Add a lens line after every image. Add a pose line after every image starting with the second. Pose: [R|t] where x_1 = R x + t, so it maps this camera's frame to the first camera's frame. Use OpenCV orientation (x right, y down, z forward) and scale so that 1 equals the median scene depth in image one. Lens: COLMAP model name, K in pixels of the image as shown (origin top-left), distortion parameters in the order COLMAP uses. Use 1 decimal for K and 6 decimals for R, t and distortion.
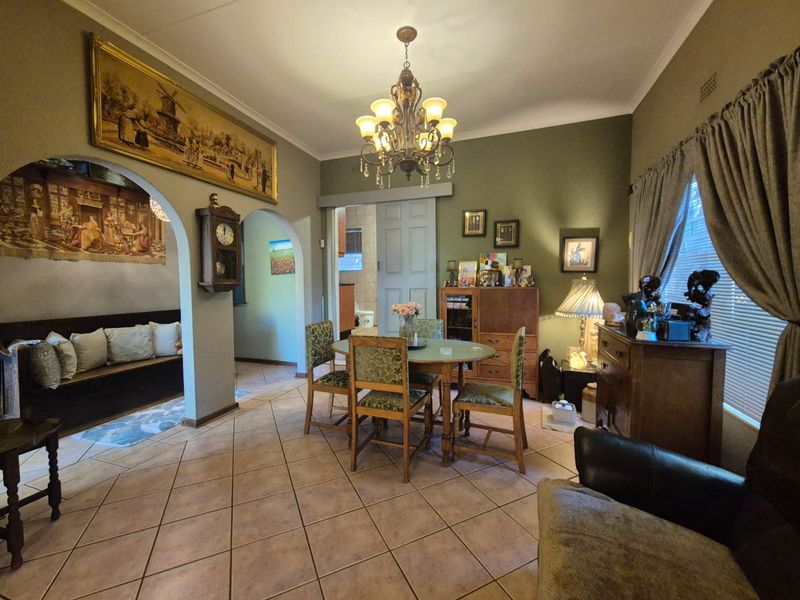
lens RADIAL K [[323.9, 0, 400.0], [0, 323.9, 300.0], [0, 0, 1]] dist [-0.000336, -0.000043]
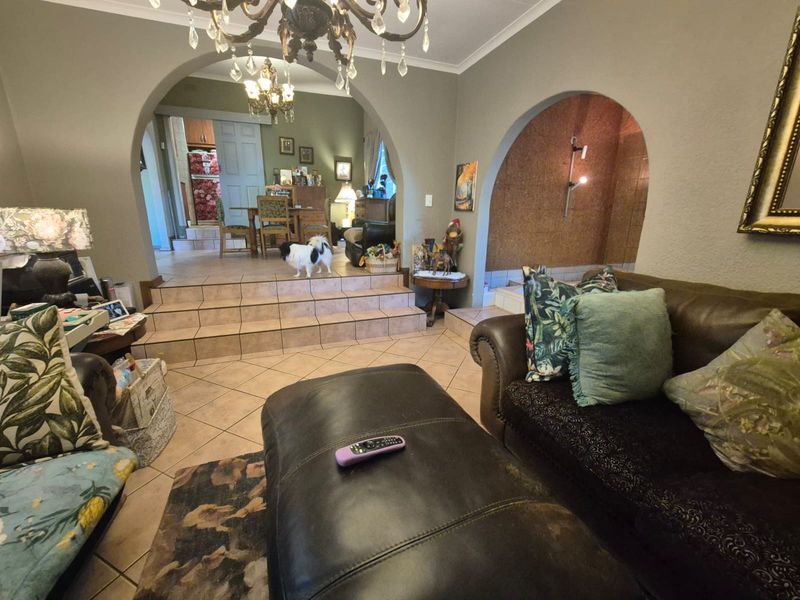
lens RADIAL K [[327.3, 0, 397.5], [0, 327.3, 295.6], [0, 0, 1]] dist [-0.000819, -0.000094]
pose [[0.761842, -0.145502, 0.631210, -0.551812], [0.023429, 0.979998, 0.197624, 0.212724], [-0.647339, -0.135770, 0.750013, -0.789688]]
